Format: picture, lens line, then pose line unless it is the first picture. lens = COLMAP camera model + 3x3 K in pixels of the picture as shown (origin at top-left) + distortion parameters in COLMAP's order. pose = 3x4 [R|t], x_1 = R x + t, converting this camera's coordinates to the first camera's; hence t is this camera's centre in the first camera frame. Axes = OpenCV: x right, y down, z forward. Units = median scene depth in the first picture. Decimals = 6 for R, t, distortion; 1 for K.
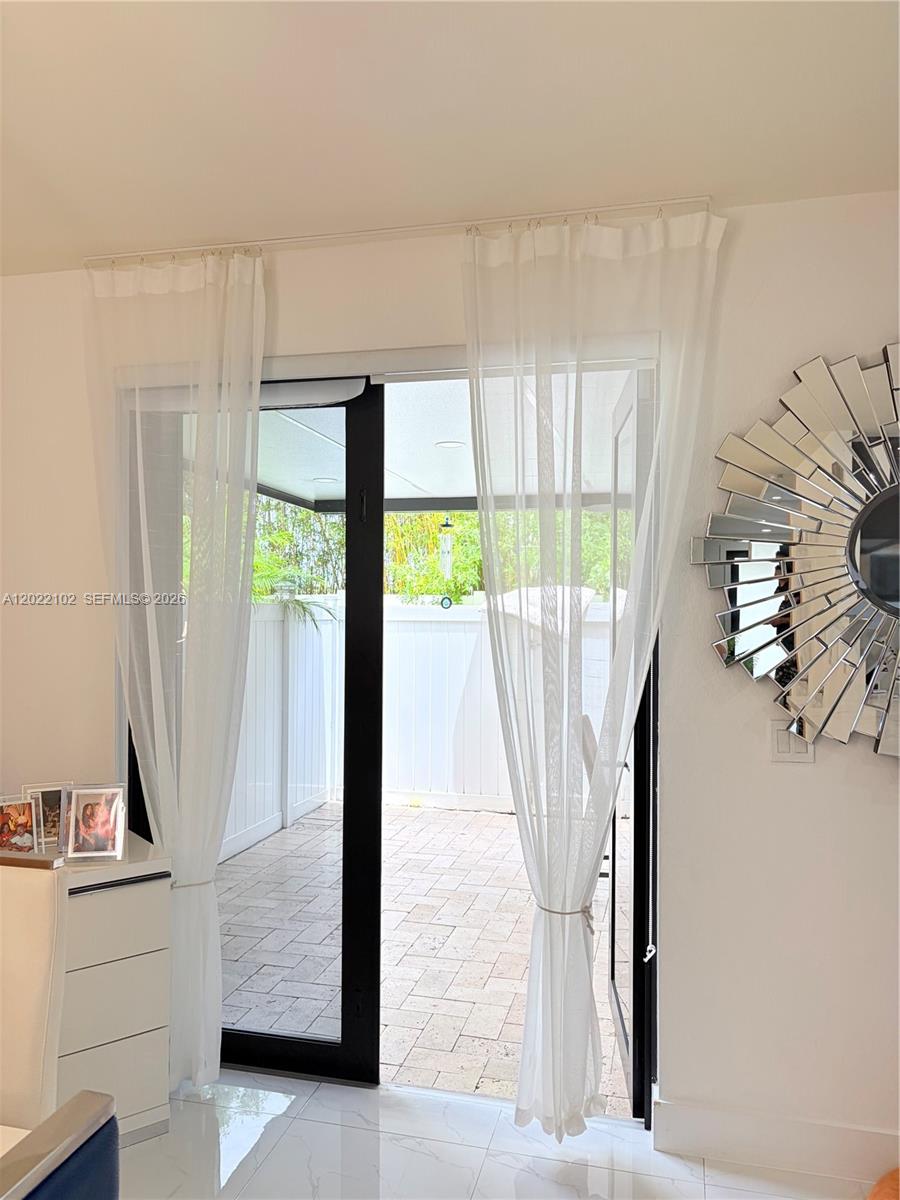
lens RADIAL K [[917.6, 0, 453.9], [0, 917.6, 615.0], [0, 0, 1]] dist [0.038533, 0.000459]
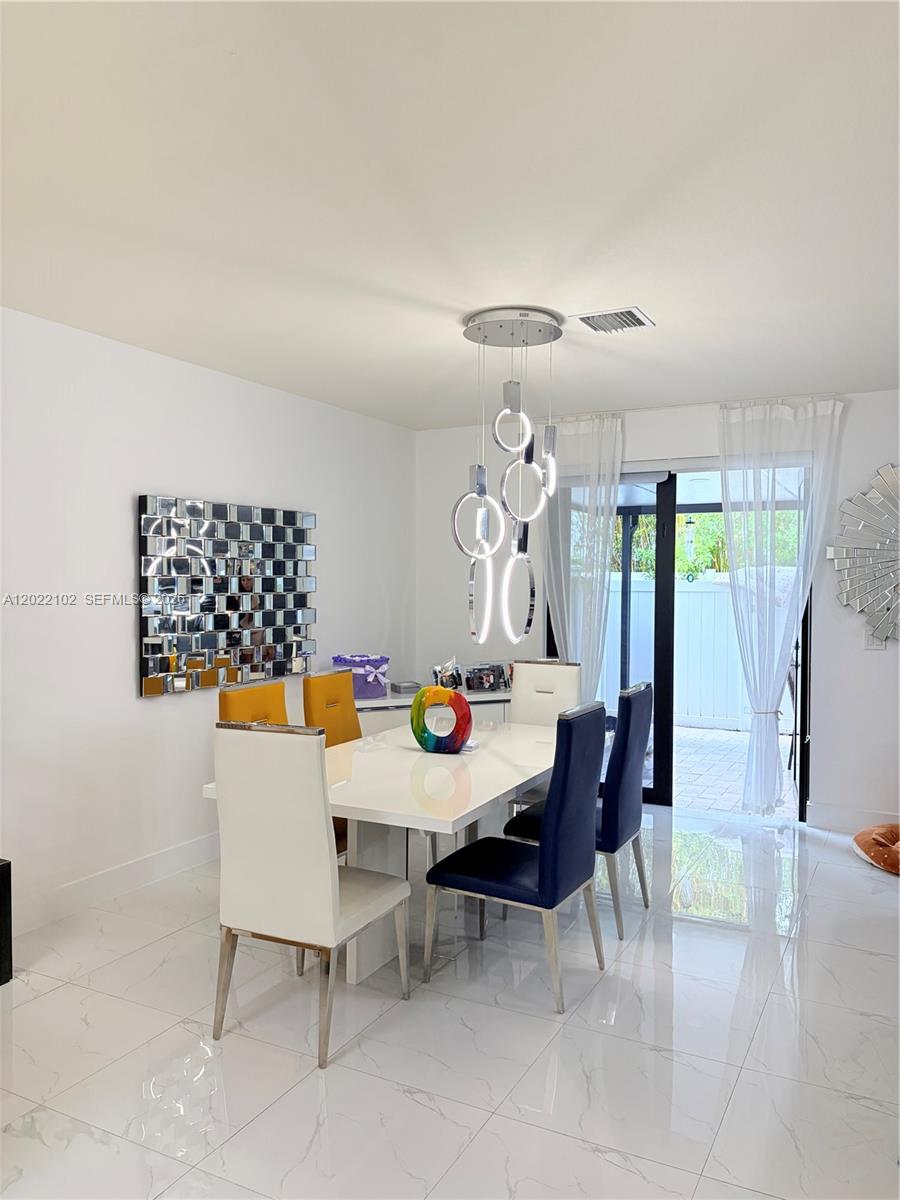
lens RADIAL K [[917.6, 0, 453.9], [0, 917.6, 615.0], [0, 0, 1]] dist [0.038533, 0.000459]
pose [[0.973795, 0.003731, -0.227395, -0.100619], [0.001882, 0.999699, 0.024463, 0.023590], [0.227418, -0.024250, 0.973495, -1.271424]]
